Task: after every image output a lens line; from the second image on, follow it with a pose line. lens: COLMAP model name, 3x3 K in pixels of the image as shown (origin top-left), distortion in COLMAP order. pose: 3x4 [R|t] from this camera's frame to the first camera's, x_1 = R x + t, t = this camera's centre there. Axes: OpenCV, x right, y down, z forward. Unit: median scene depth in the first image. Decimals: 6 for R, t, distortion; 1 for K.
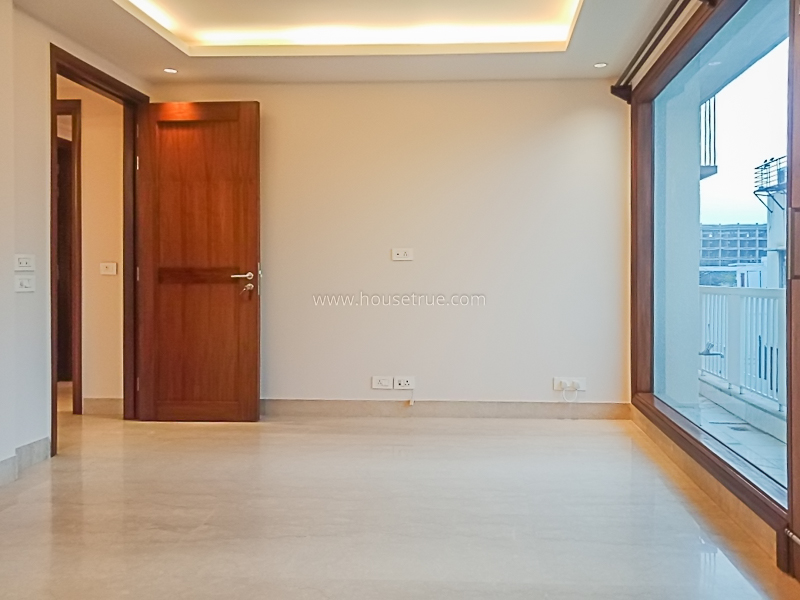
lens RADIAL K [[608.1, 0, 377.1], [0, 608.1, 274.7], [0, 0, 1]] dist [0.000296, -0.003442]
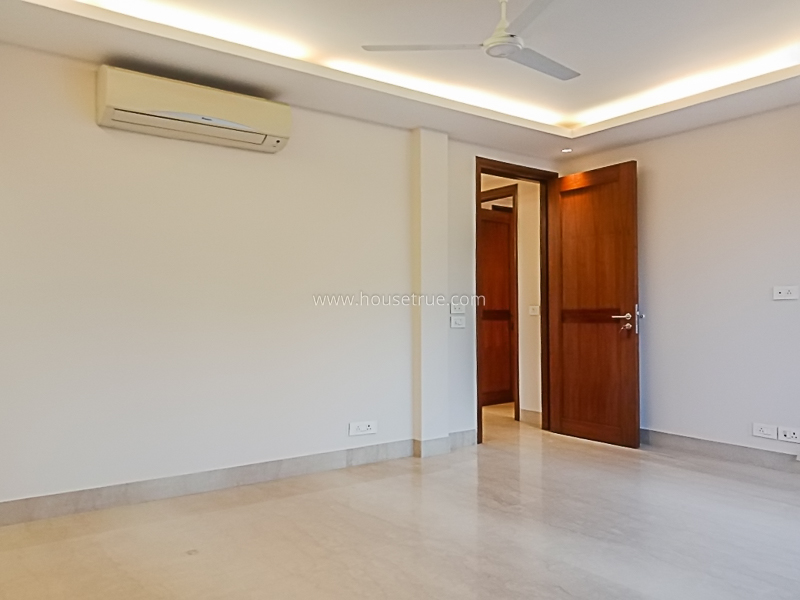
lens RADIAL K [[608.1, 0, 377.1], [0, 608.1, 274.7], [0, 0, 1]] dist [0.000296, -0.003442]
pose [[0.599900, -0.052102, -0.798377, 0.410689], [0.009245, 0.998262, -0.058200, -0.013731], [0.800022, 0.027533, 0.599339, -0.047109]]
